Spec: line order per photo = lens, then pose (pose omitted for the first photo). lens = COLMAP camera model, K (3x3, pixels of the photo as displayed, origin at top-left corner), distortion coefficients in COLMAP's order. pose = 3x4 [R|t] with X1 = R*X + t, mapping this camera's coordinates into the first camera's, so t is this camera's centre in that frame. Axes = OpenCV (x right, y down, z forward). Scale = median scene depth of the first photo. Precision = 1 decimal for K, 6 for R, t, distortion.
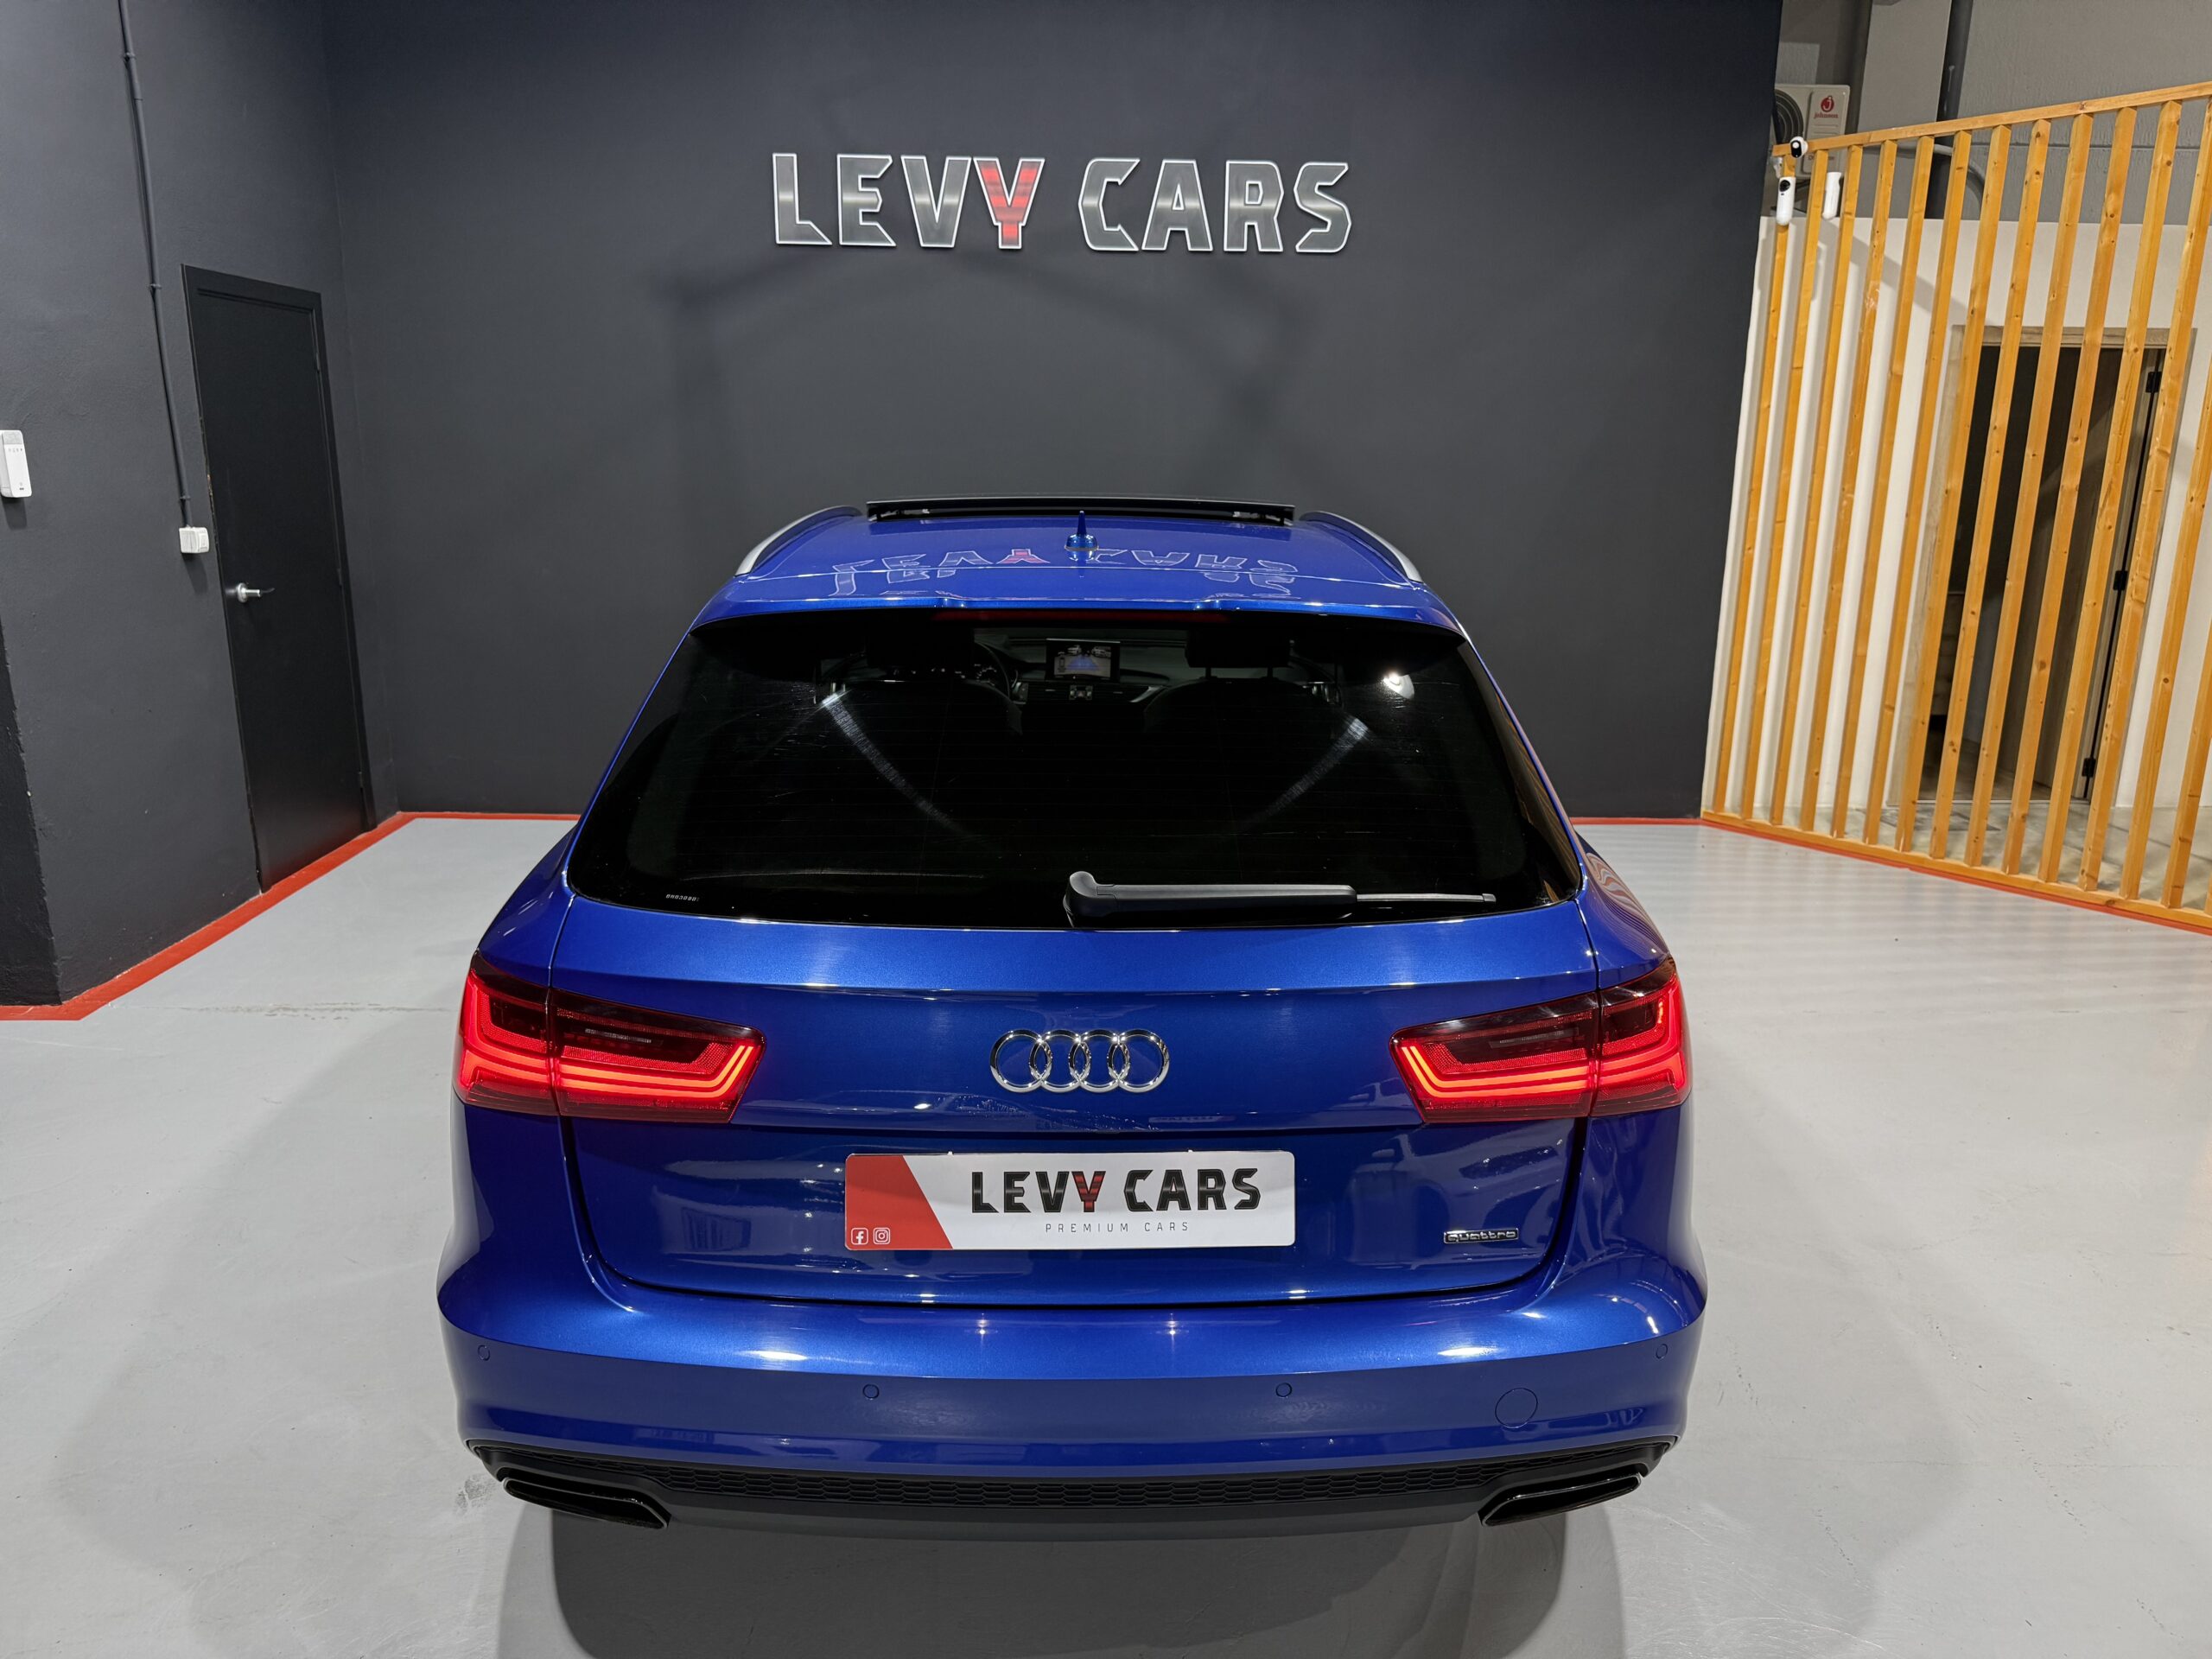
lens RADIAL K [[1569.5, 0, 1121.0], [0, 1569.5, 832.0], [0, 0, 1]] dist [0.026724, -0.033847]
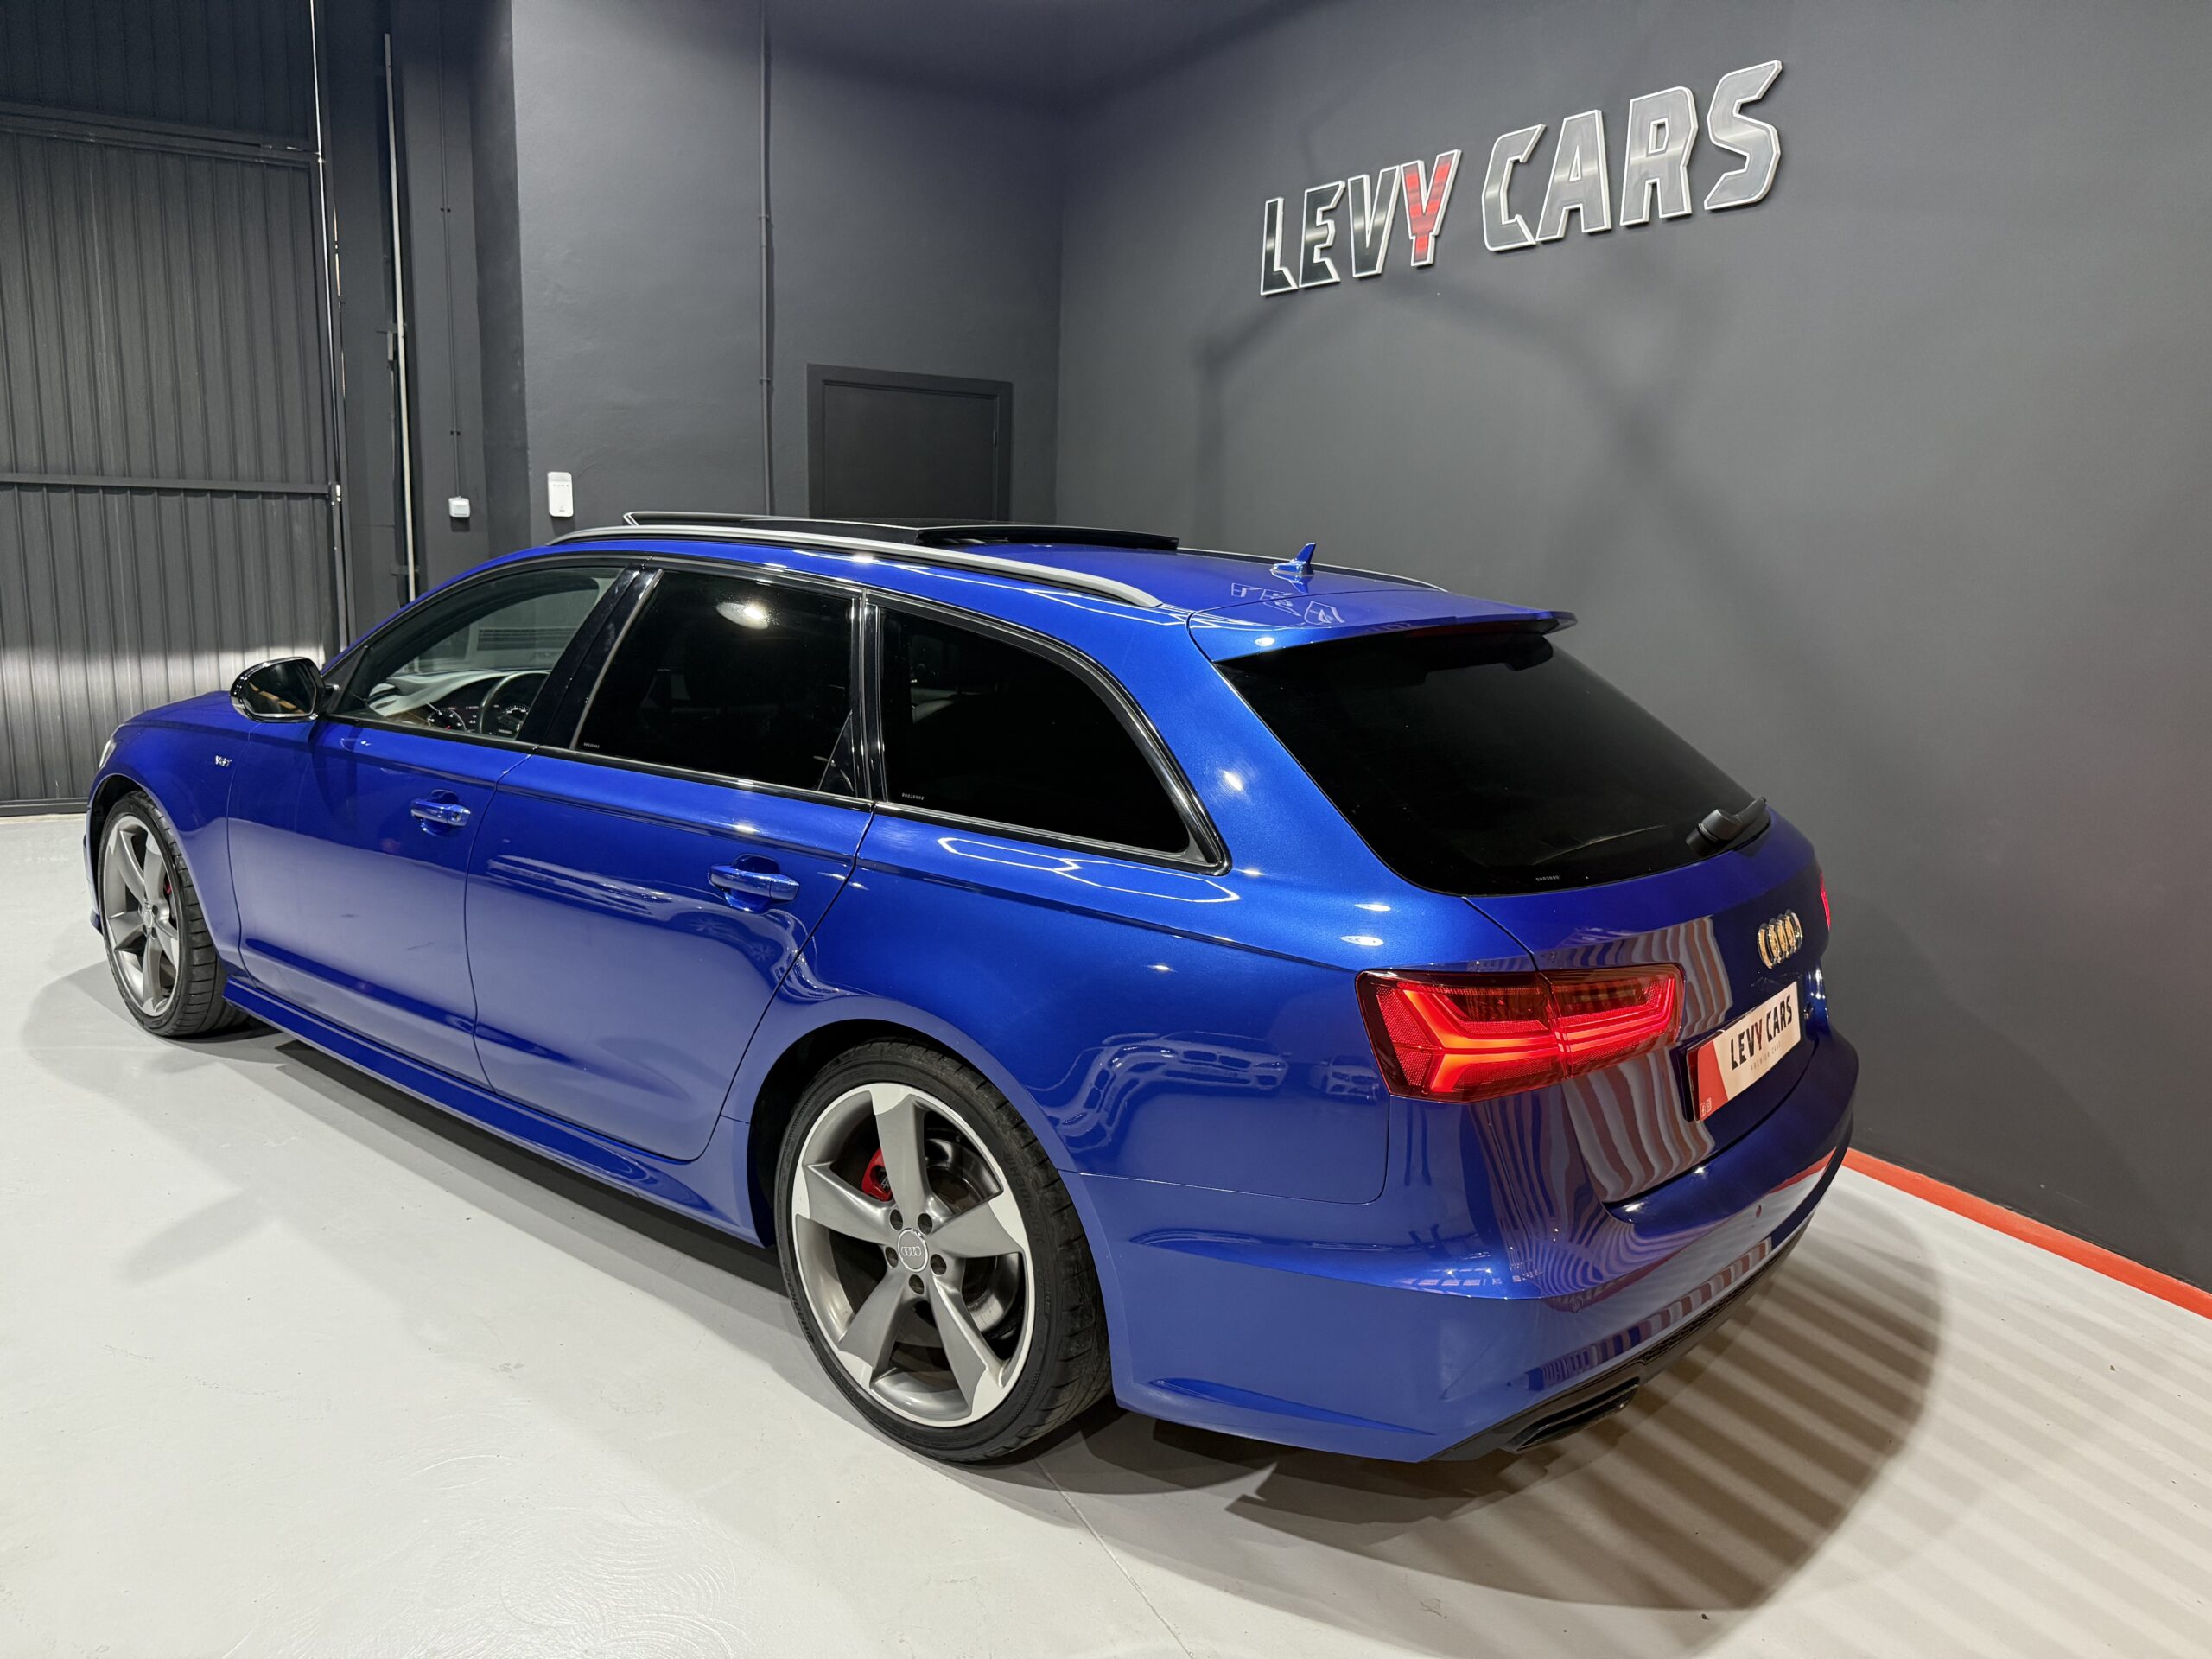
lens RADIAL K [[1568.7, 0, 1118.3], [0, 1568.7, 819.1], [0, 0, 1]] dist [0.033447, -0.042833]
pose [[0.449119, 0.171951, -0.876770, 0.635759], [-0.243564, 0.967703, 0.065021, -0.106902], [0.859633, 0.184348, 0.476494, 0.530976]]
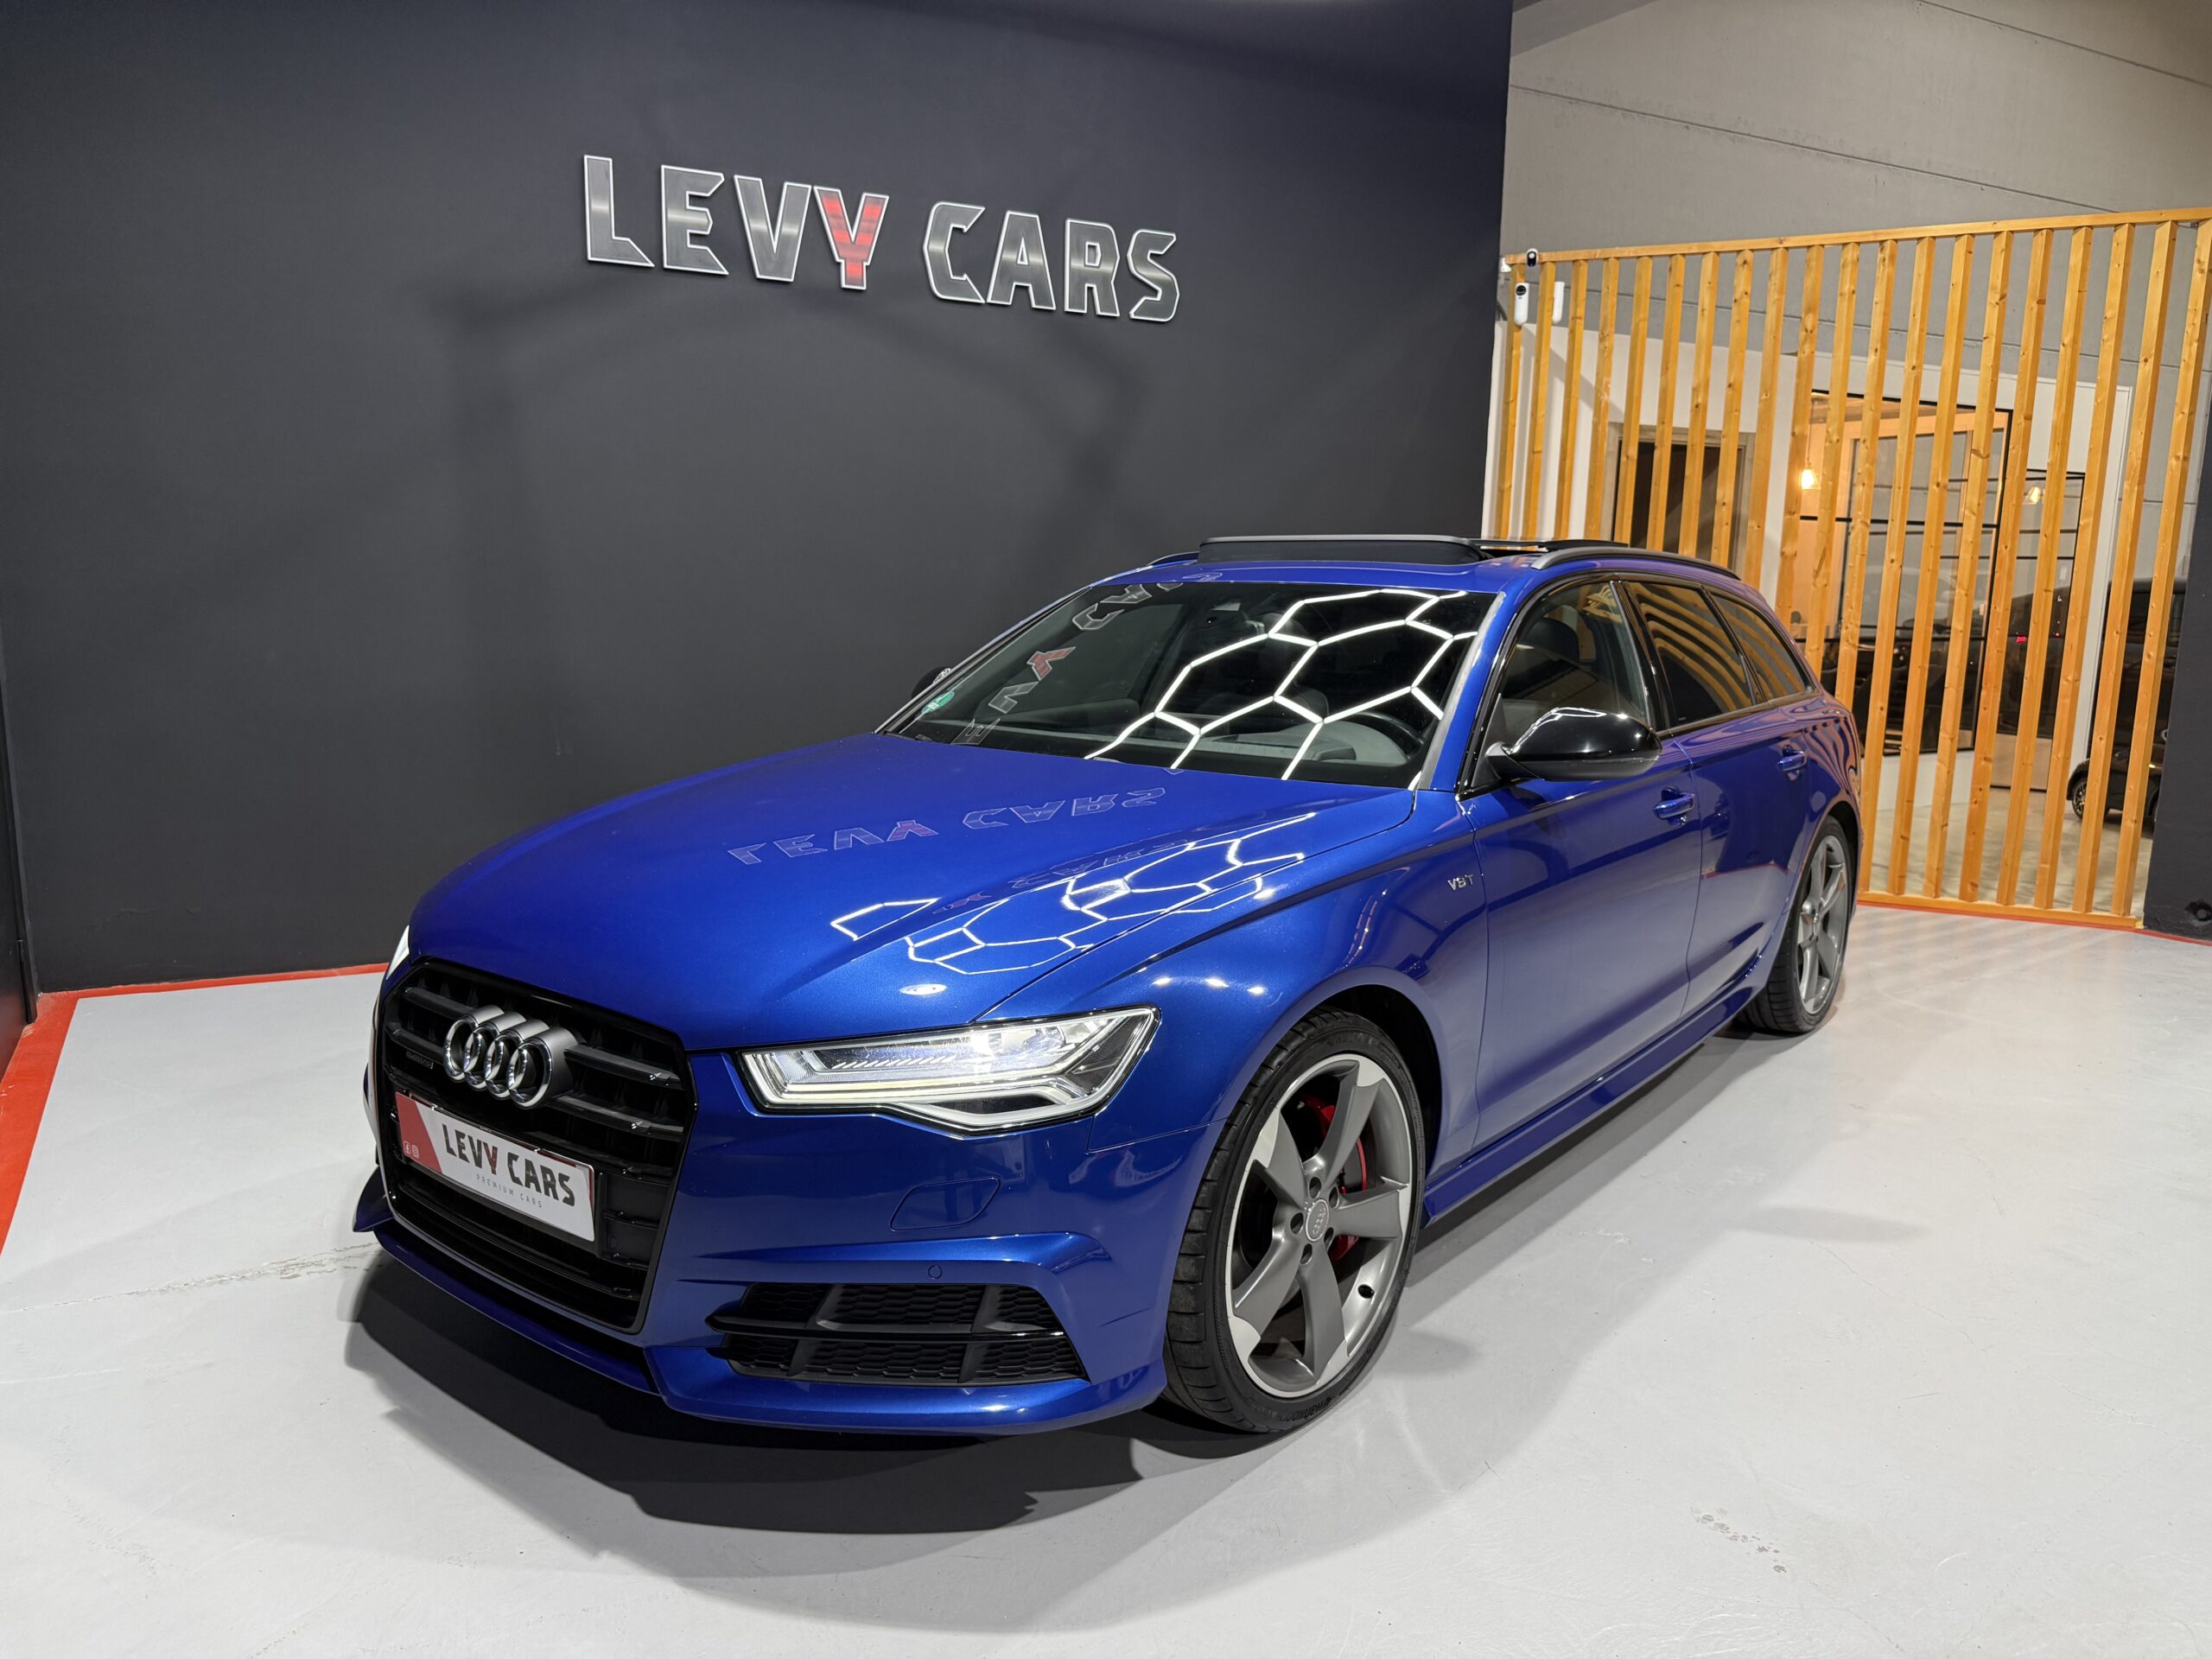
lens RADIAL K [[1568.7, 0, 1118.3], [0, 1568.7, 819.1], [0, 0, 1]] dist [0.033447, -0.042833]
pose [[0.892922, -0.068160, 0.445021, -0.361256], [0.101113, 0.993582, -0.050701, -0.007941], [-0.438709, 0.090269, 0.894084, 0.155855]]
